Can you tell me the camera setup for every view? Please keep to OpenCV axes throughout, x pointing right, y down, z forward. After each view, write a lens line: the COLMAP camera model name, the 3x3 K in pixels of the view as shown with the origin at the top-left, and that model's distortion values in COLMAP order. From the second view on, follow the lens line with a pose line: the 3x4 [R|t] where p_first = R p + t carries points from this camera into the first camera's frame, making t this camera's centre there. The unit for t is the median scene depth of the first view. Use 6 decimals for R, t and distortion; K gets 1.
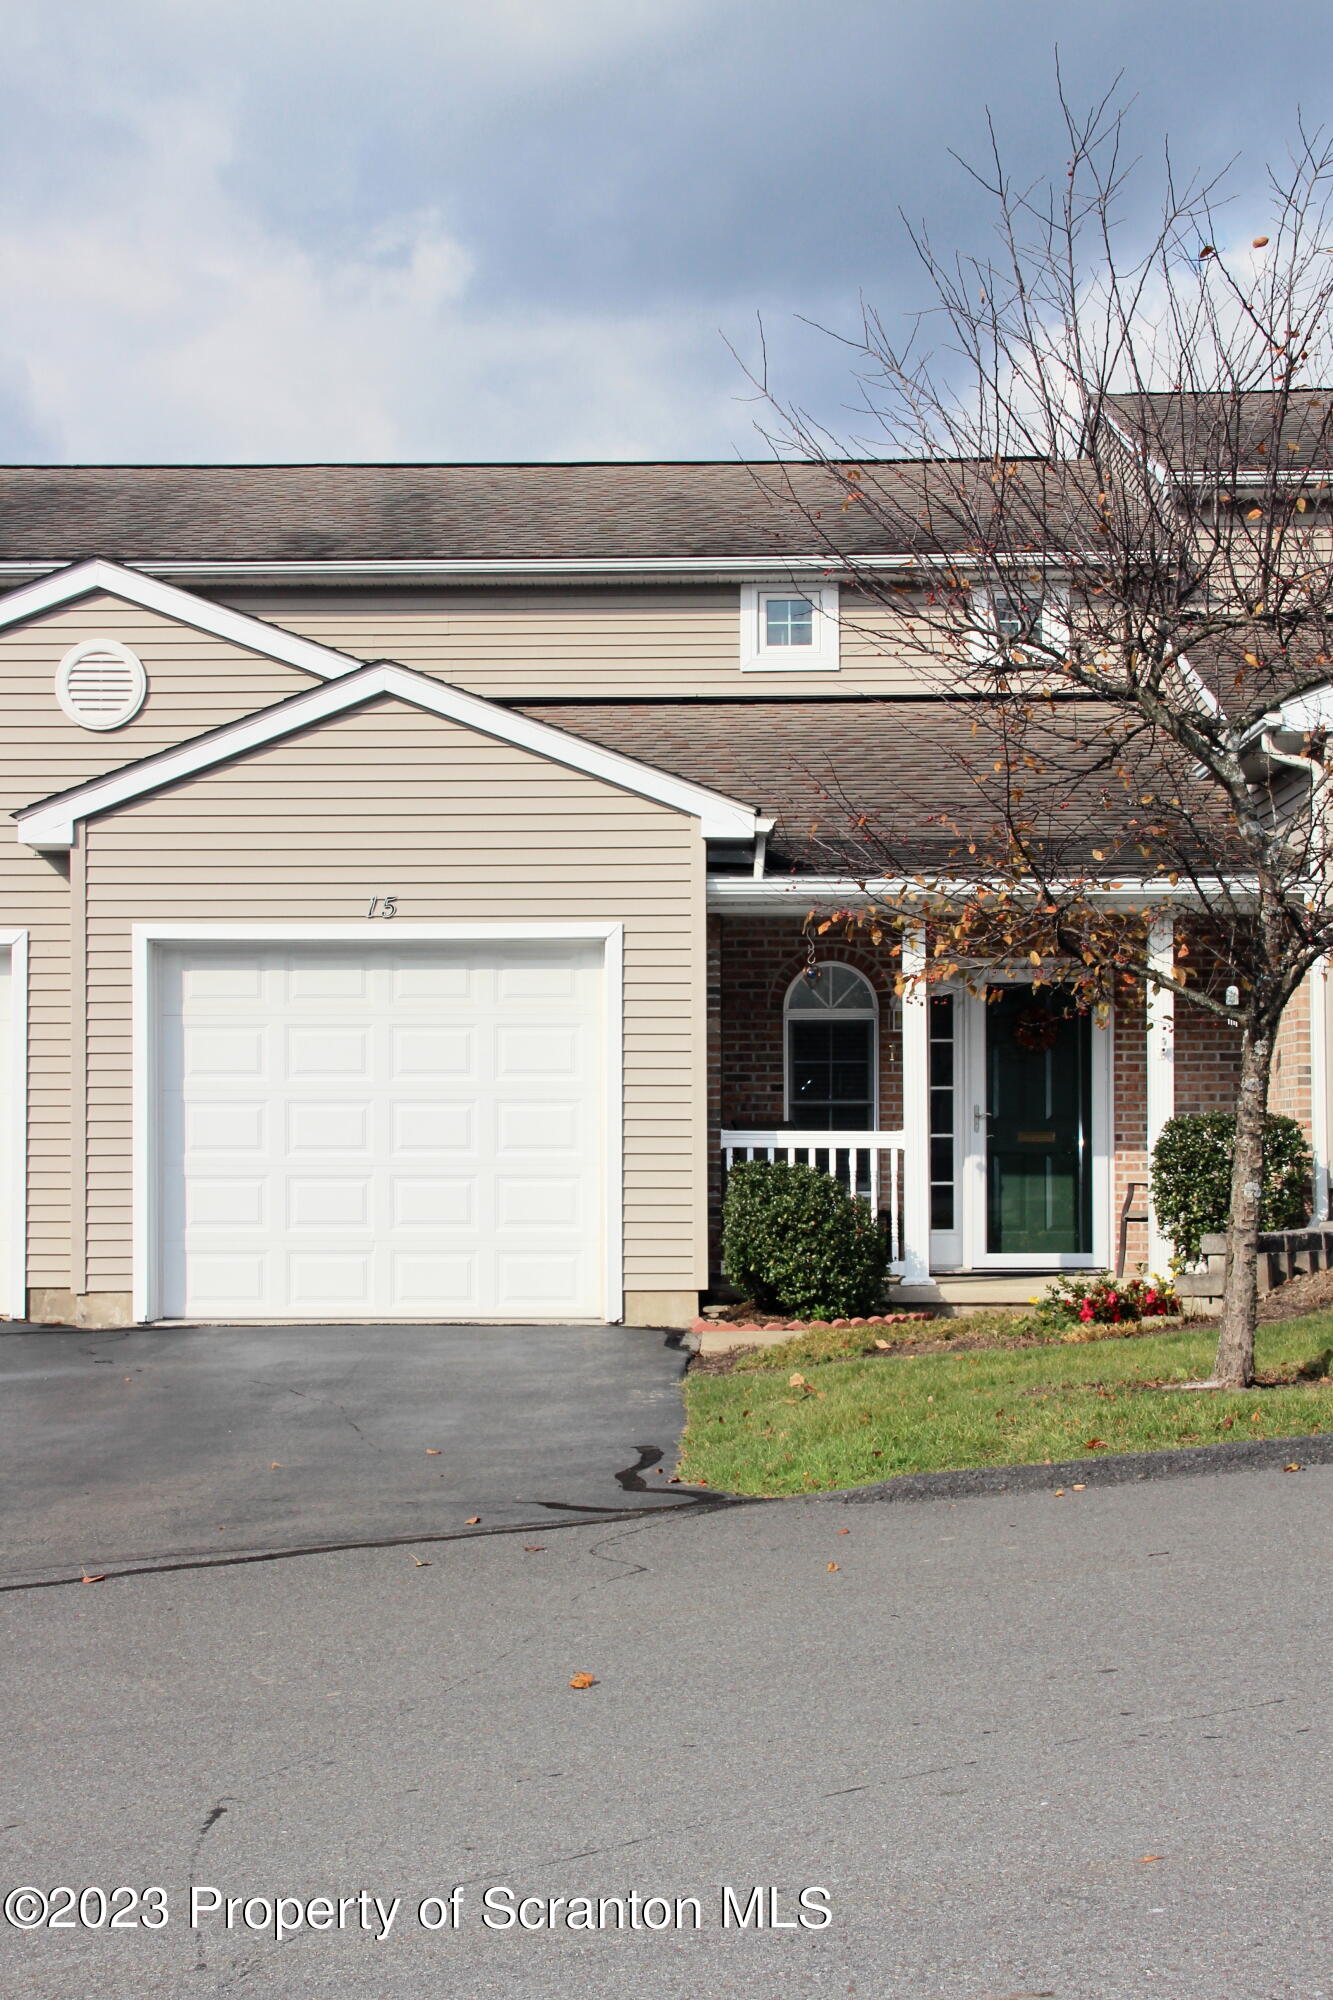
lens RADIAL K [[2646.1, 0, 658.5], [0, 2646.1, 1117.9], [0, 0, 1]] dist [0.008147, 0.327099]
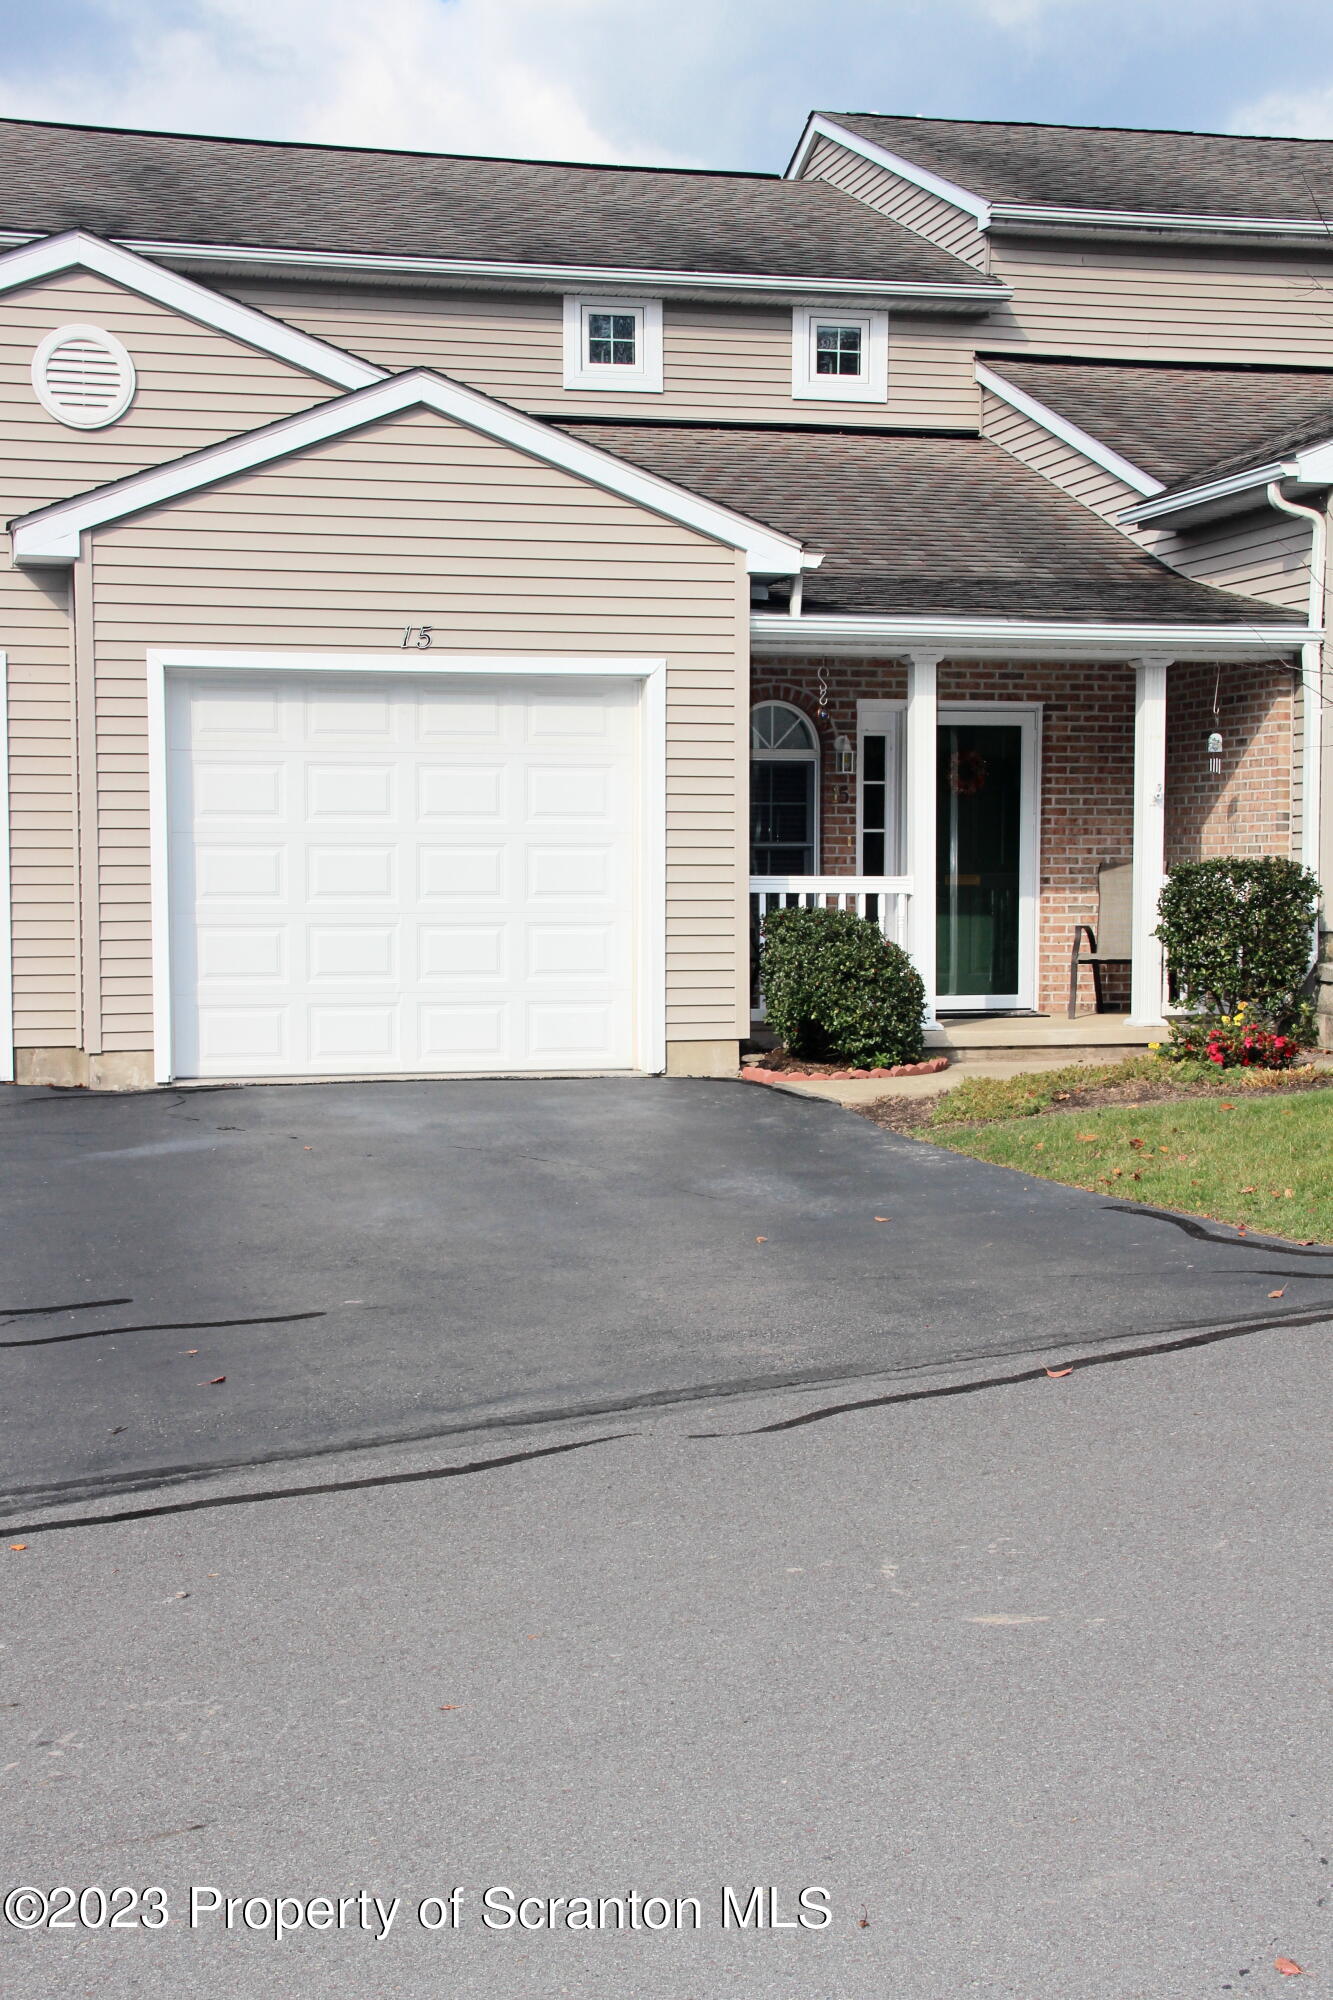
lens RADIAL K [[2659.3, 0, 634.6], [0, 2659.3, 1096.1], [0, 0, 1]] dist [0.006801, 0.362199]
pose [[0.963831, -0.022174, 0.265590, -0.285502], [-0.003225, 0.995489, 0.094818, -0.007381], [-0.266495, -0.092245, 0.959412, 0.060046]]
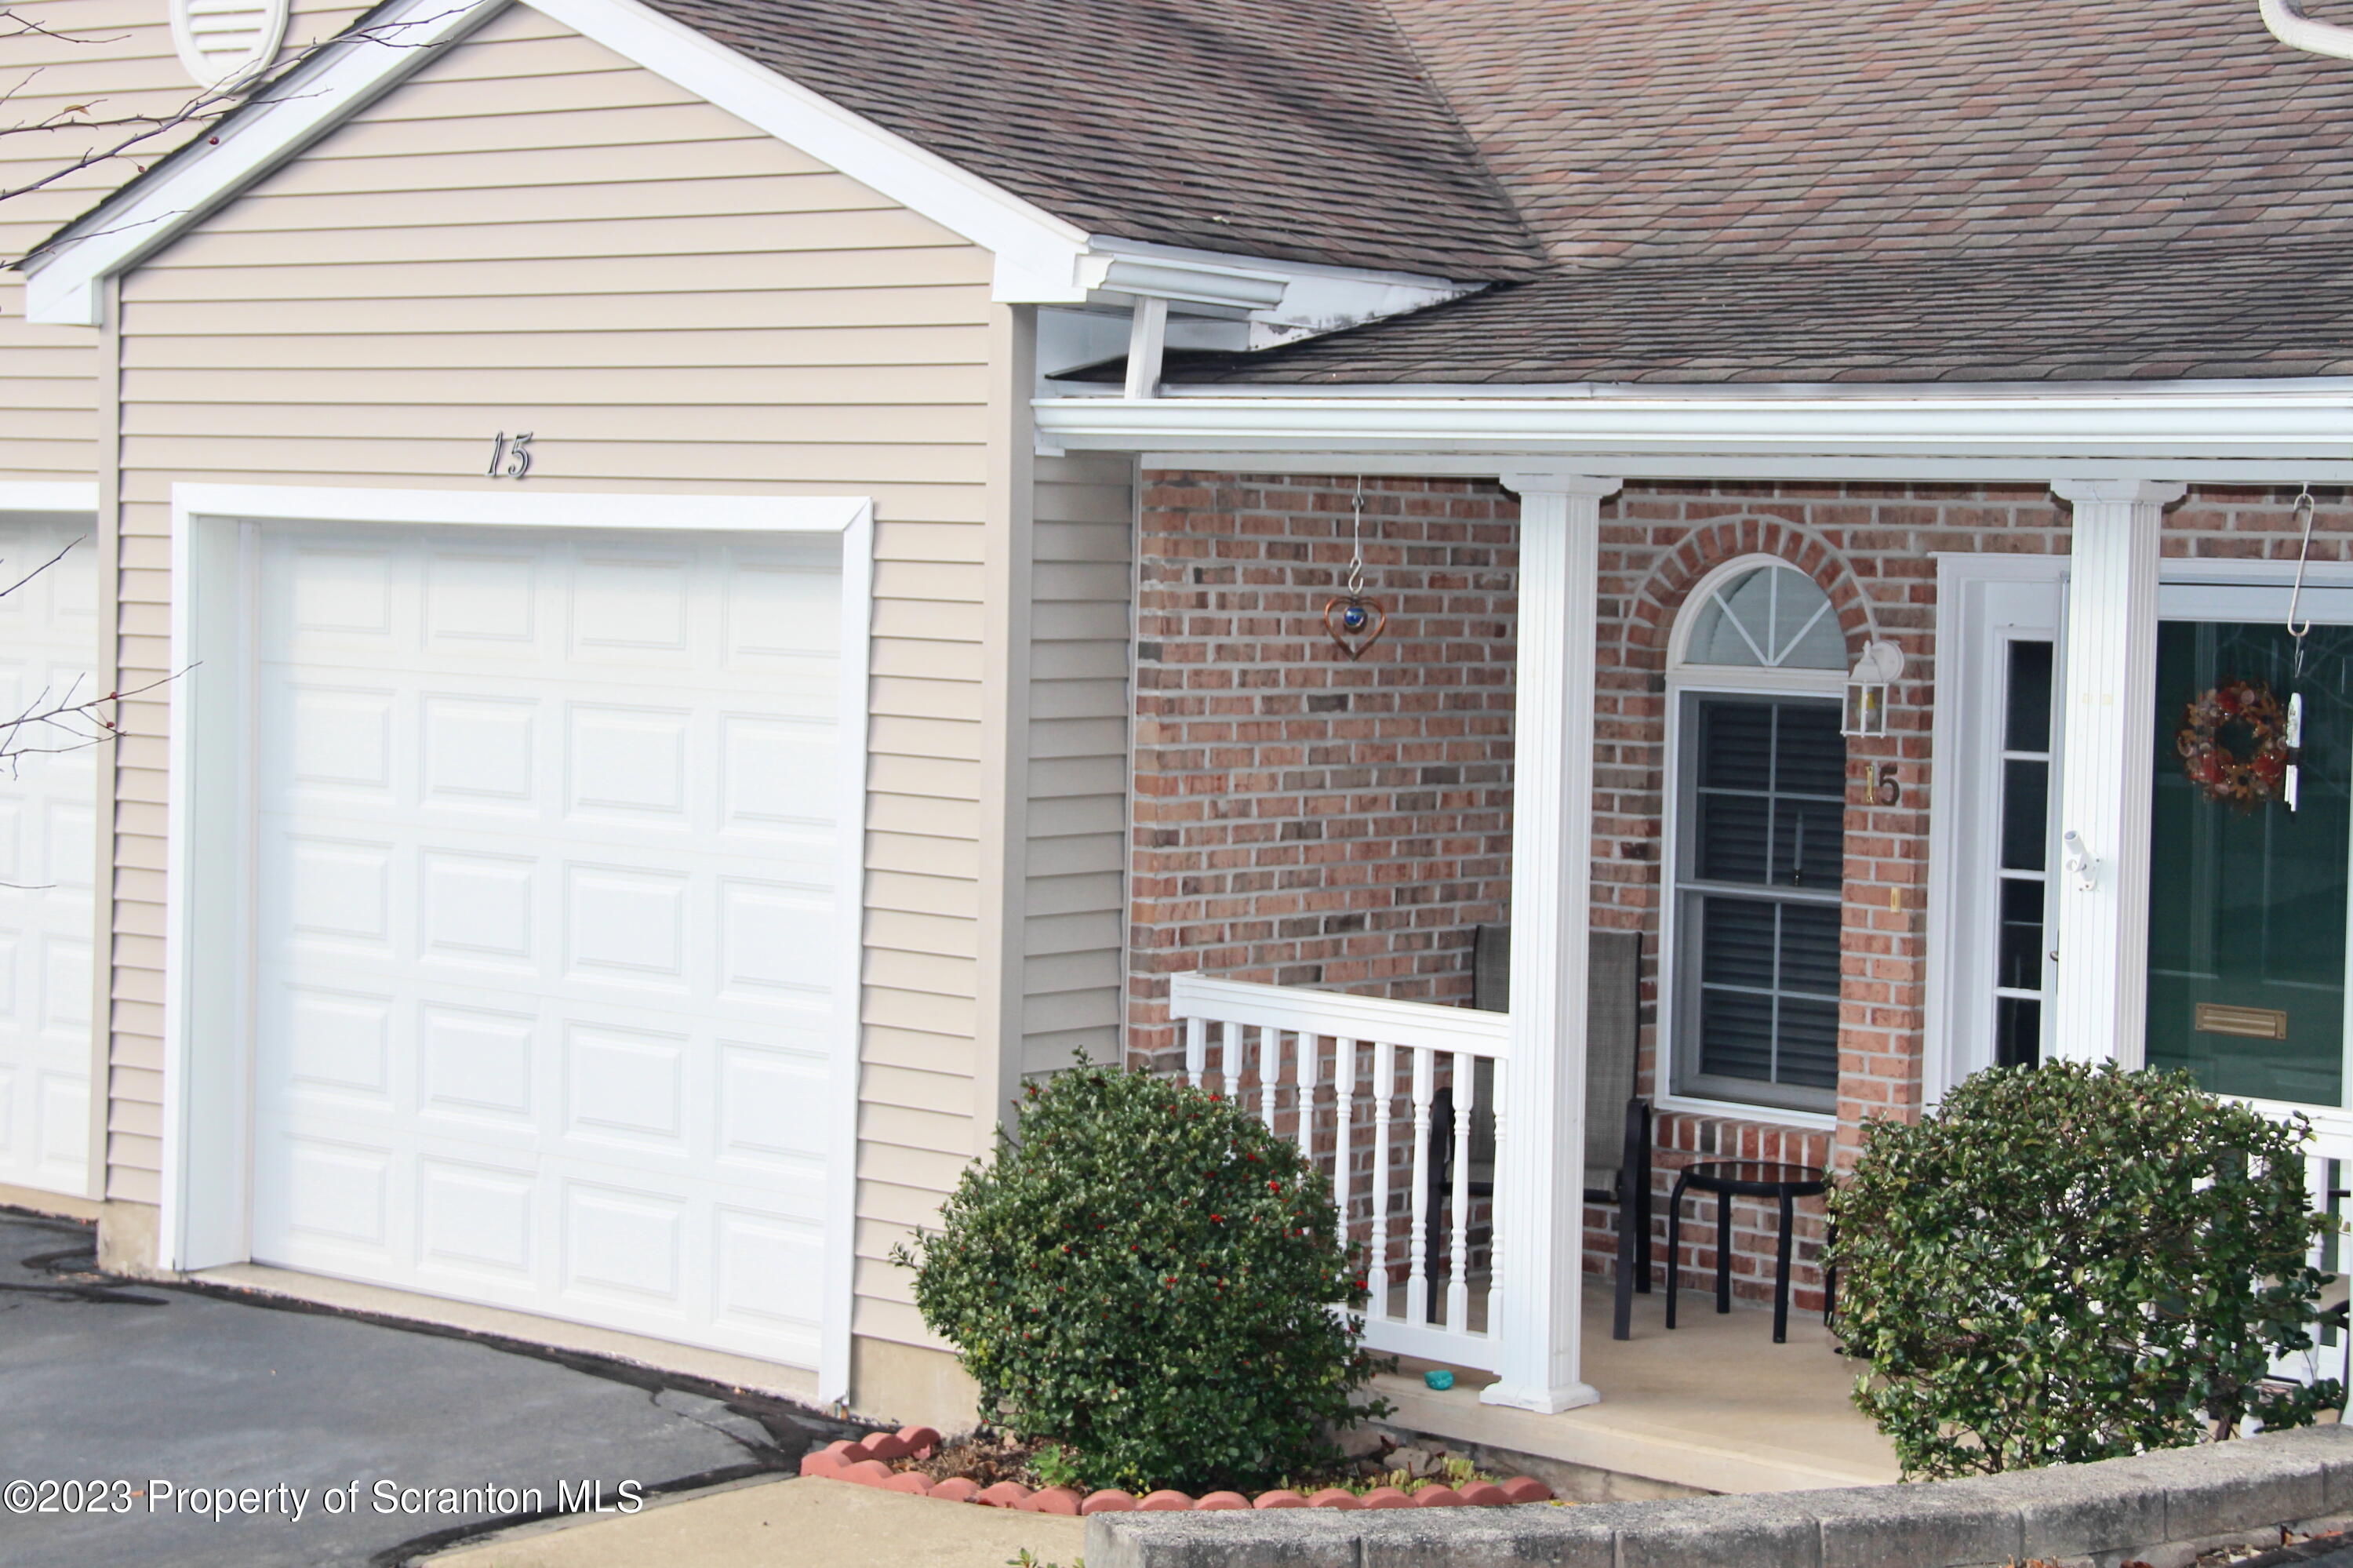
lens RADIAL K [[4335.6, 0, 1182.3], [0, 4335.6, 724.0], [0, 0, 1]] dist [0.190242, -0.005320]
pose [[0.787857, 0.046545, -0.614097, 0.470981], [-0.022042, 0.998632, 0.047411, -0.071827], [0.615464, -0.023817, 0.787805, 0.463436]]
